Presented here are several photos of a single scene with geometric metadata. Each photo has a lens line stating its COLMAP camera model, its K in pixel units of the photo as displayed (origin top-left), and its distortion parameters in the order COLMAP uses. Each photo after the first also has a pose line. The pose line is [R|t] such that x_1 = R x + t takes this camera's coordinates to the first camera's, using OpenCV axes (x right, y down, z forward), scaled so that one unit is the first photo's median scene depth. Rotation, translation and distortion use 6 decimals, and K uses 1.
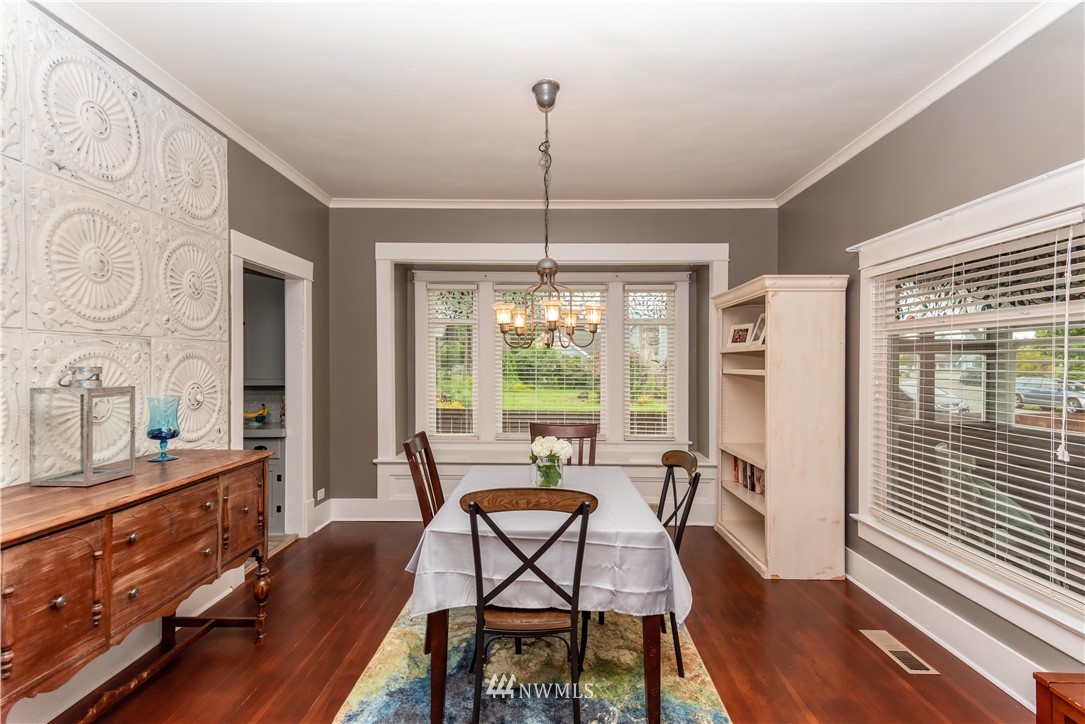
lens RADIAL K [[529.0, 0, 542.5], [0, 529.0, 362.0], [0, 0, 1]] dist [0.017114, 0.000244]
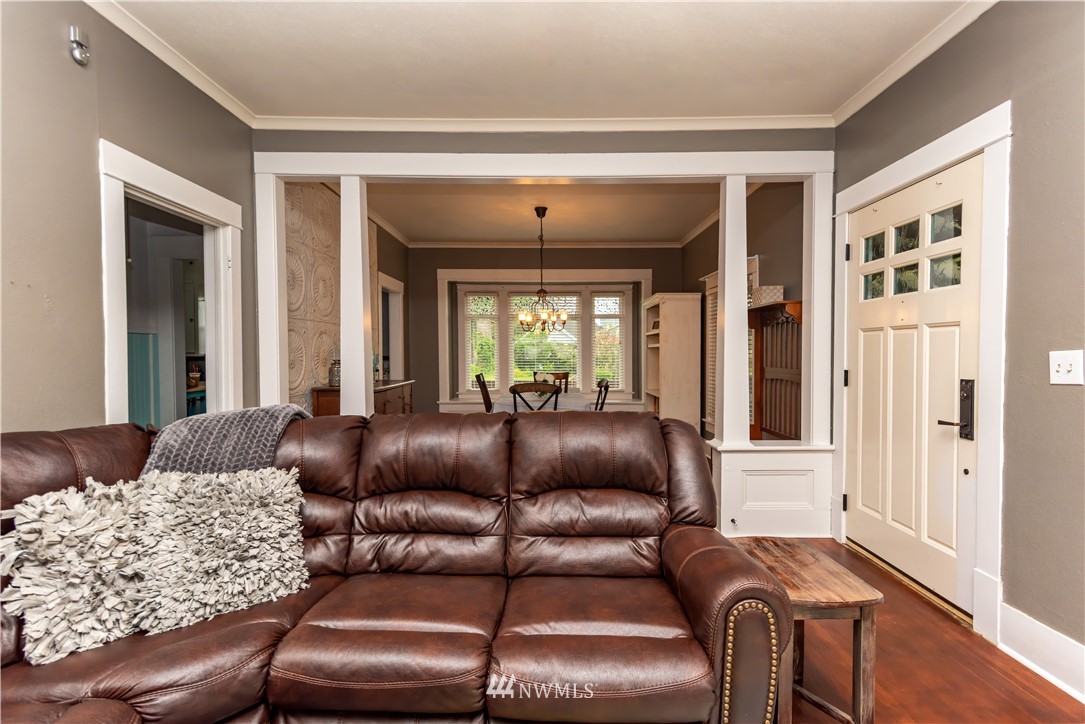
lens RADIAL K [[529.0, 0, 542.5], [0, 529.0, 362.0], [0, 0, 1]] dist [0.017114, 0.000244]
pose [[0.999936, -0.004835, 0.010260, -0.009237], [0.004655, 0.999835, 0.017535, 0.042377], [-0.010343, -0.017486, 0.999794, -0.802393]]
